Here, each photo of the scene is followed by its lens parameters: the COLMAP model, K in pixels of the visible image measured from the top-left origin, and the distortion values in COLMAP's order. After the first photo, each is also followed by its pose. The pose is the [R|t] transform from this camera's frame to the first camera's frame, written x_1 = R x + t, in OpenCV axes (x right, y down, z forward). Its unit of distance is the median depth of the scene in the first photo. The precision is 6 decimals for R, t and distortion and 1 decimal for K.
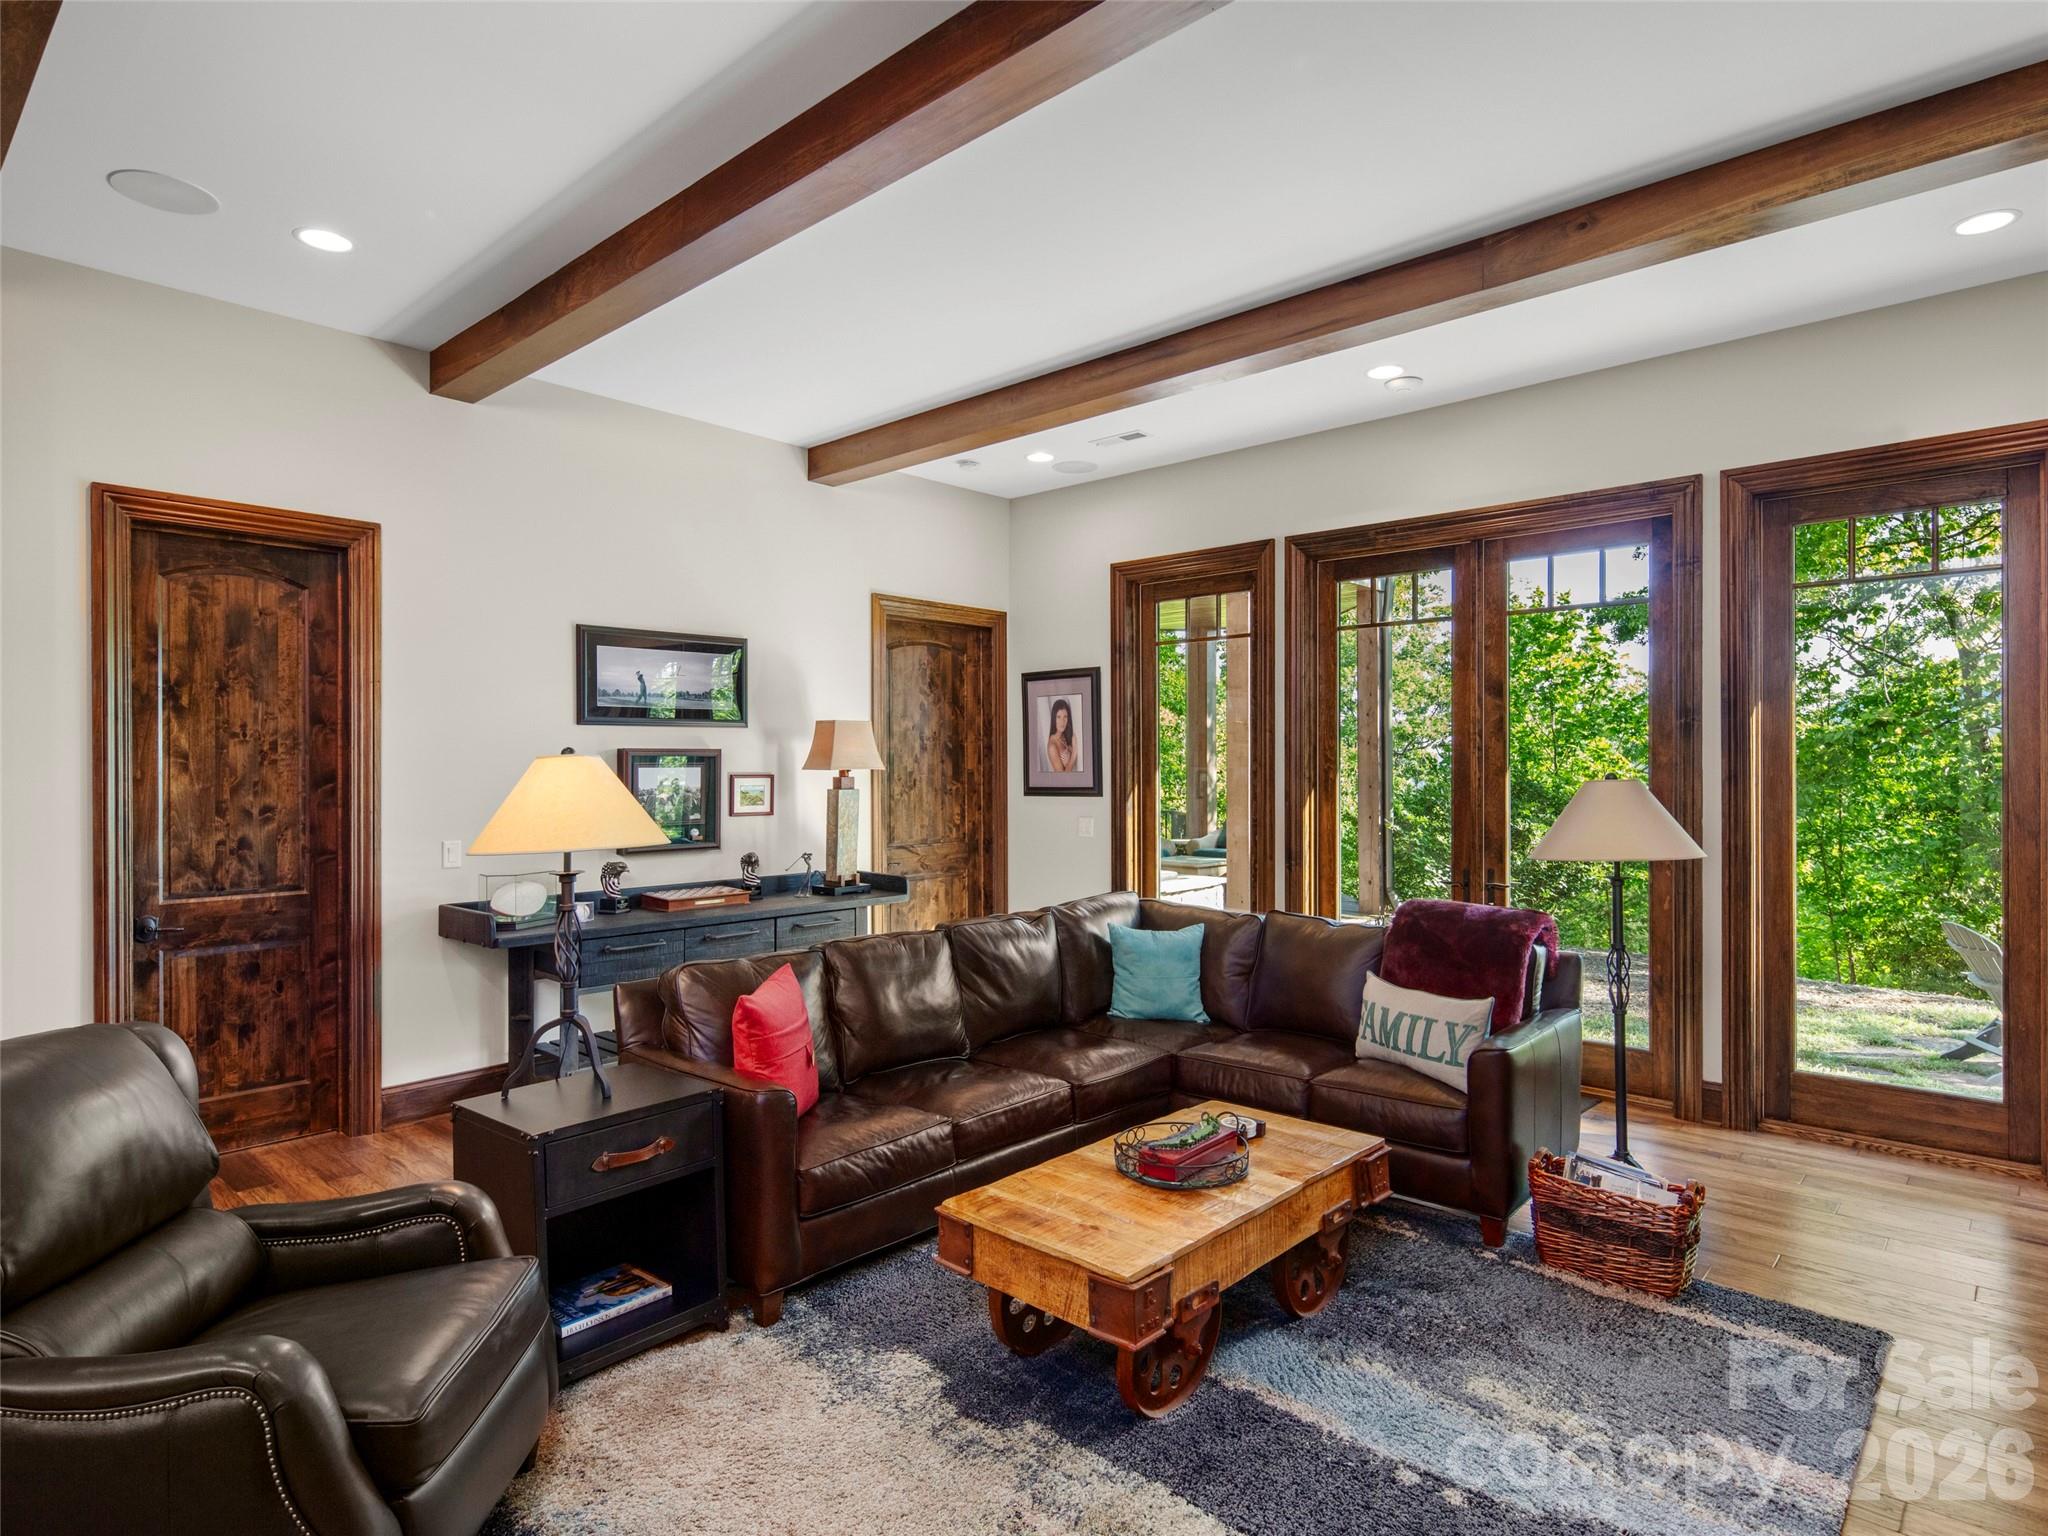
lens RADIAL K [[1111.2, 0, 1037.5], [0, 1111.2, 772.3], [0, 0, 1]] dist [-0.000375, 0.000173]
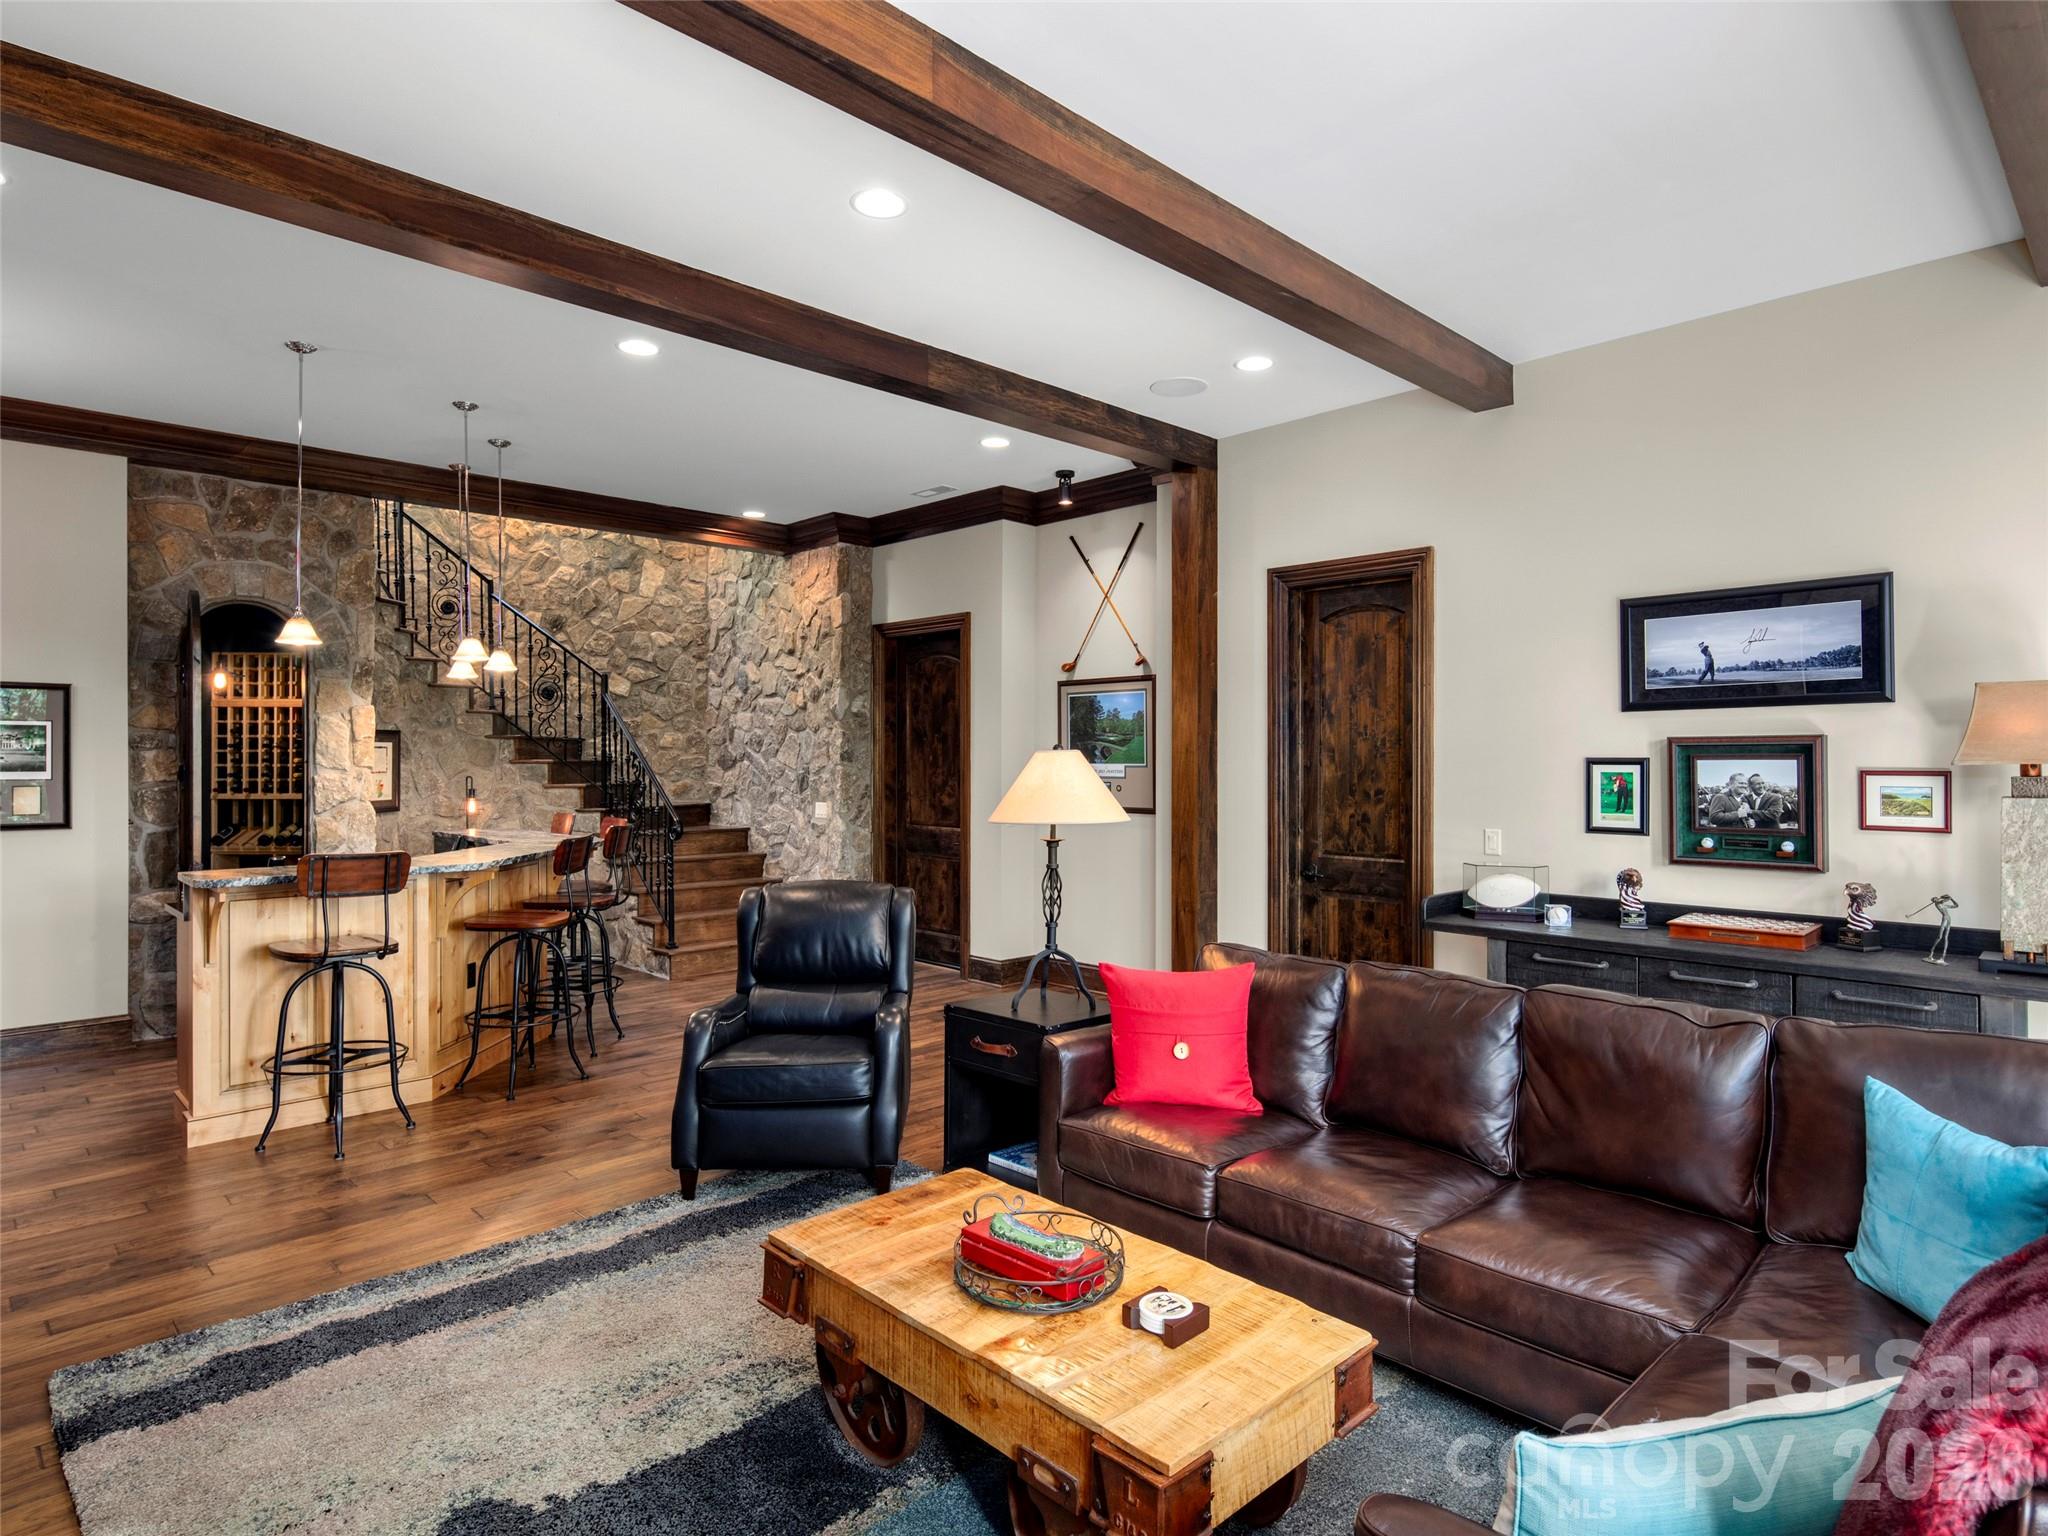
lens RADIAL K [[1111.2, 0, 1038.8], [0, 1111.2, 754.4], [0, 0, 1]] dist [-0.000375, 0.000173]
pose [[-0.046702, -0.001974, -0.998907, 0.588688], [-0.004486, 0.999988, -0.001766, -0.005628], [0.998899, 0.004399, -0.046710, 0.670324]]
